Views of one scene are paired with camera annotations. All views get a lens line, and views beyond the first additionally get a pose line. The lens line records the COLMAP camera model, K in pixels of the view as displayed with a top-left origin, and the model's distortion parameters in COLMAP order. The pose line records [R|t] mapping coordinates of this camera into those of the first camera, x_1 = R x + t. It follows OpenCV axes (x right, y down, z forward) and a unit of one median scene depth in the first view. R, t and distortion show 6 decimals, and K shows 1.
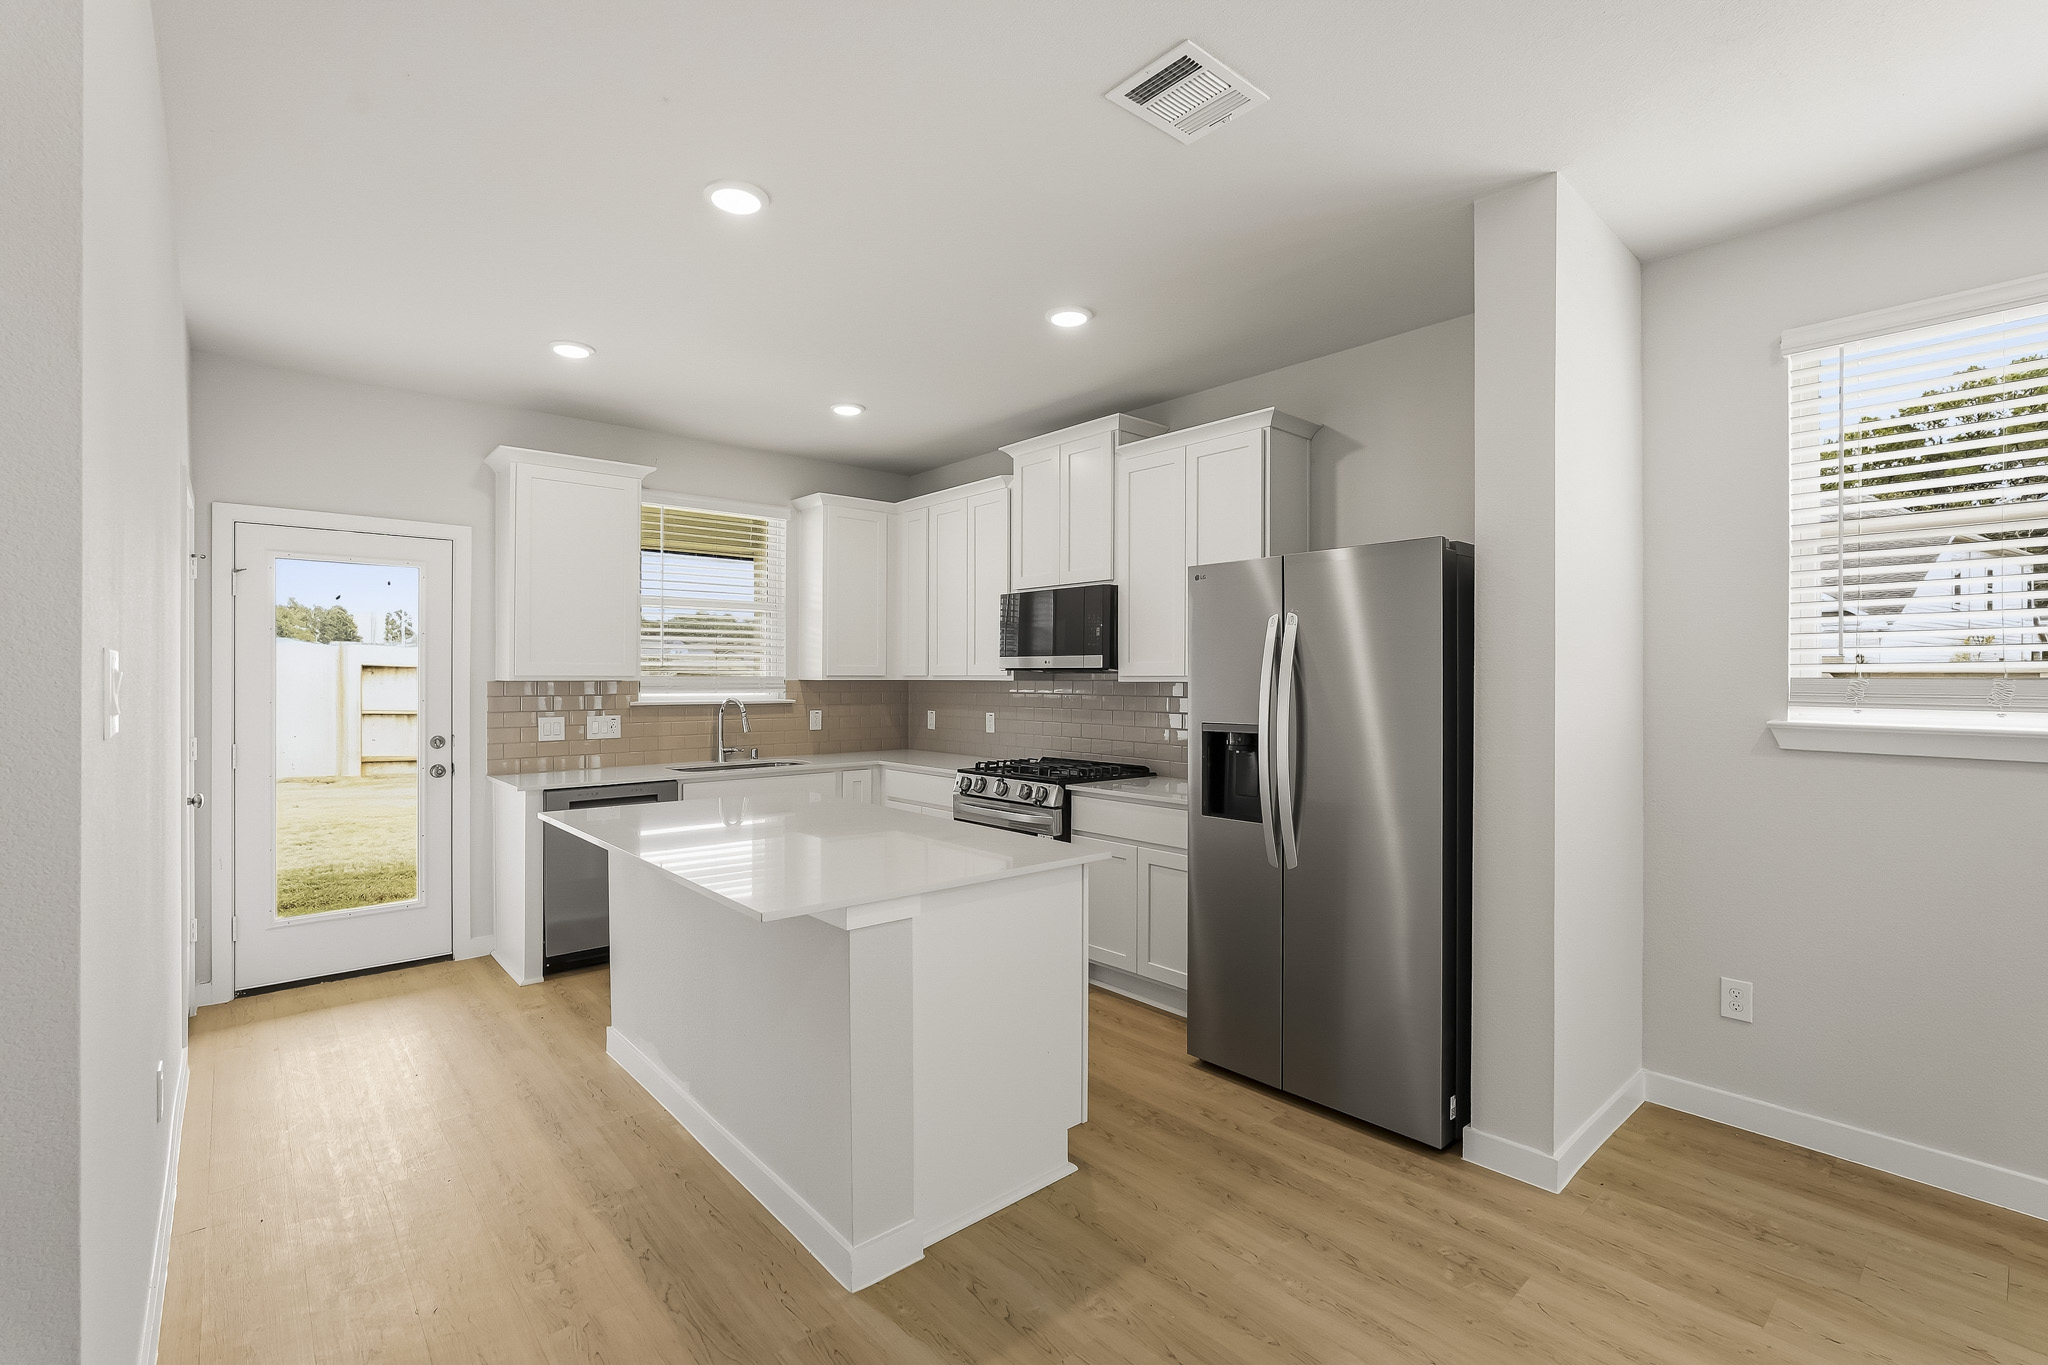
lens RADIAL K [[902.0, 0, 1020.1], [0, 902.0, 673.0], [0, 0, 1]] dist [-0.009790, 0.000958]
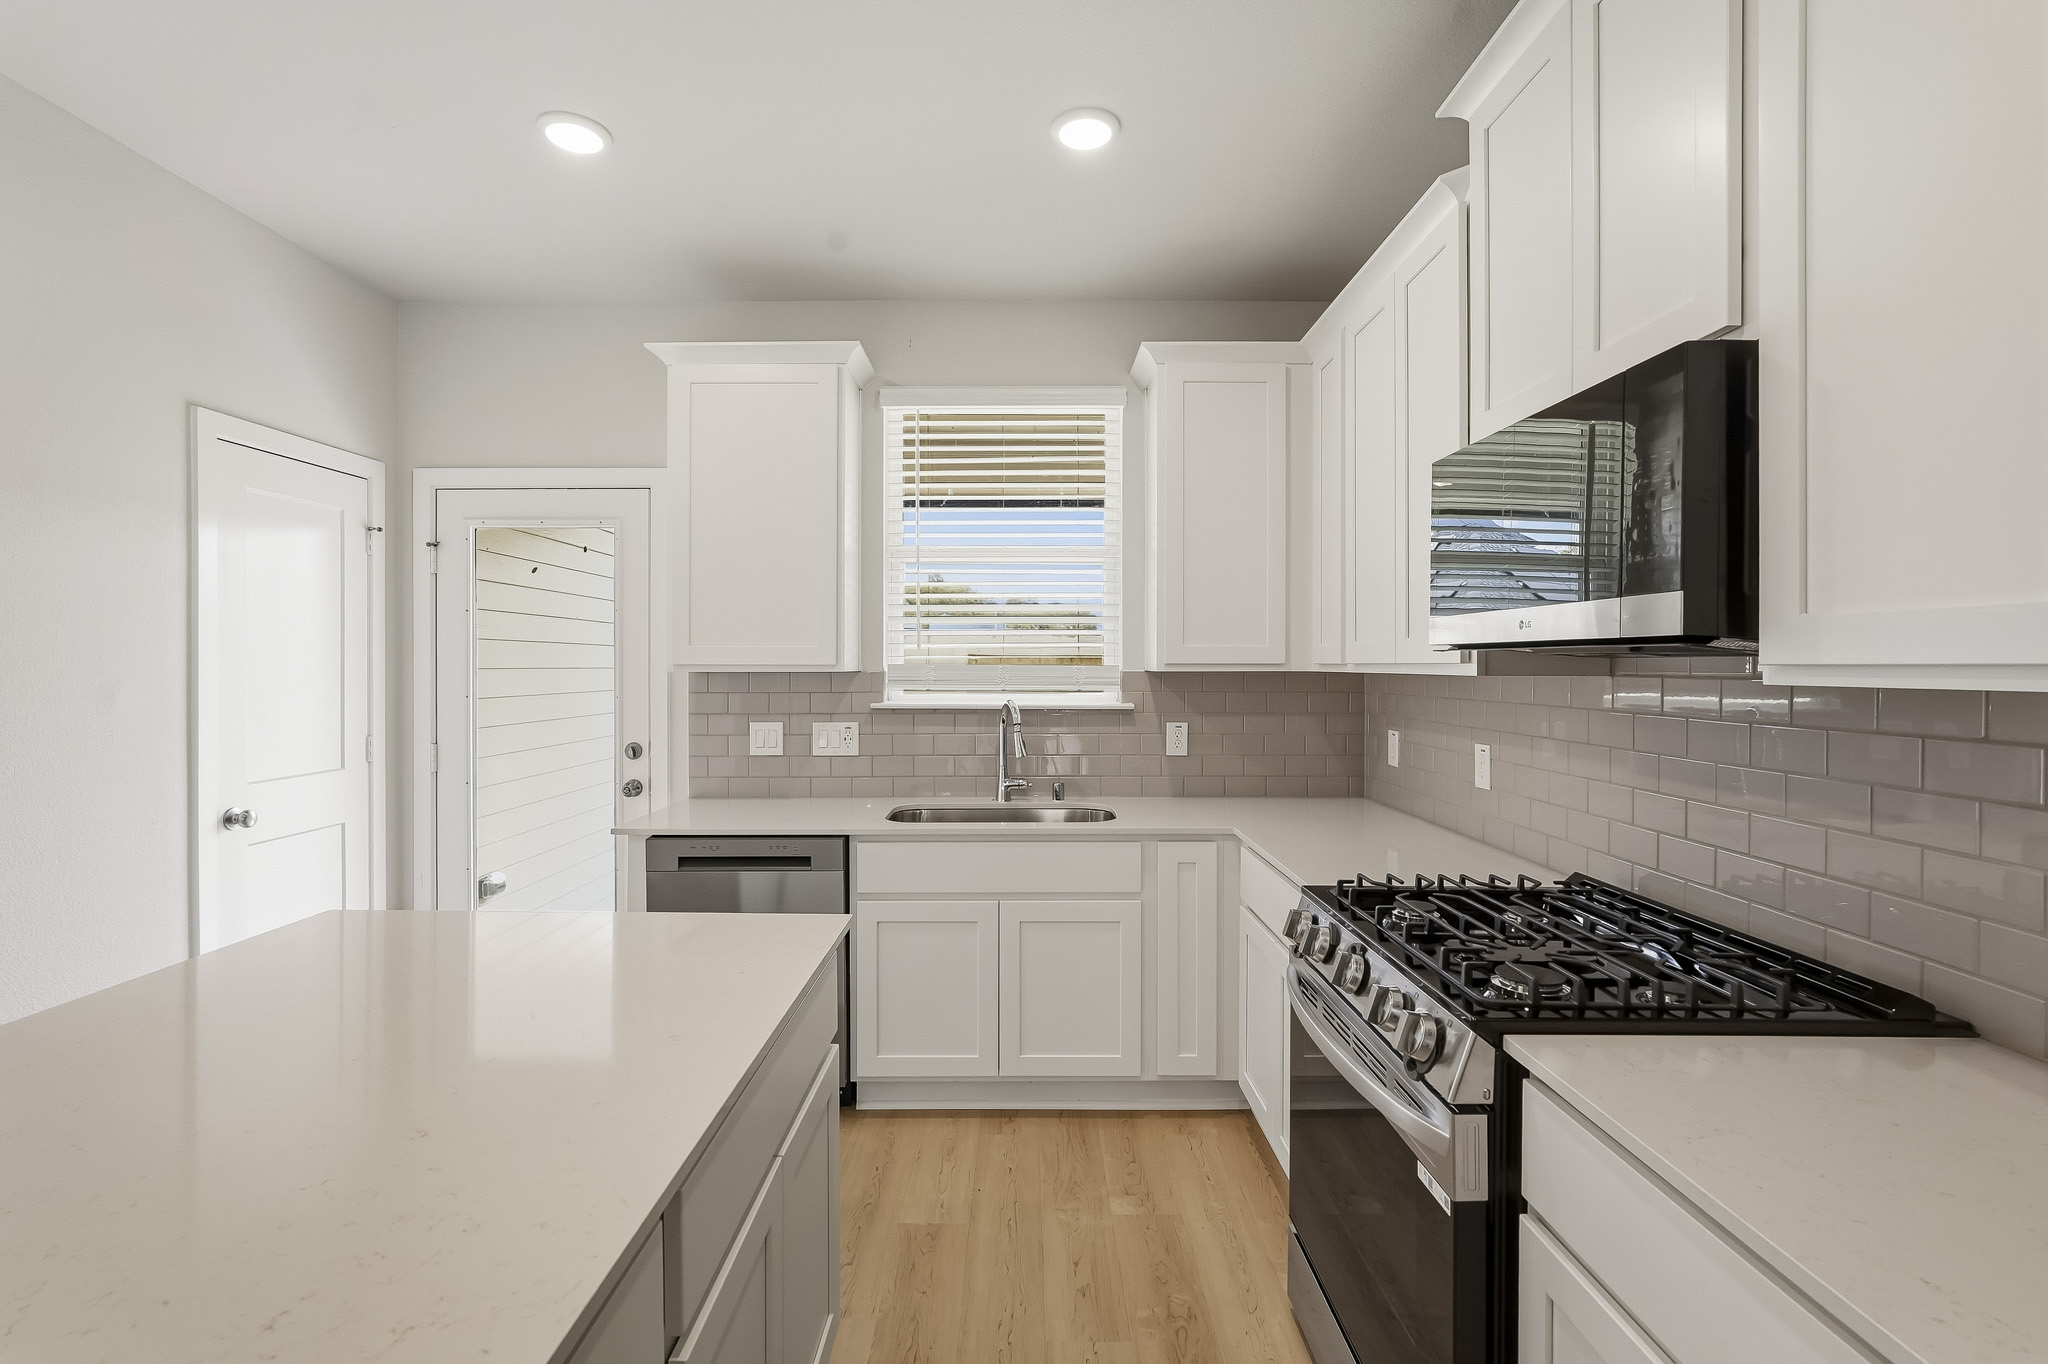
lens RADIAL K [[902.0, 0, 1025.2], [0, 902.0, 663.9], [0, 0, 1]] dist [-0.009790, 0.000958]
pose [[0.752736, -0.001065, -0.658322, 0.114145], [0.002957, 0.999994, 0.001764, 0.001519], [0.658316, -0.003274, 0.752735, 0.618674]]
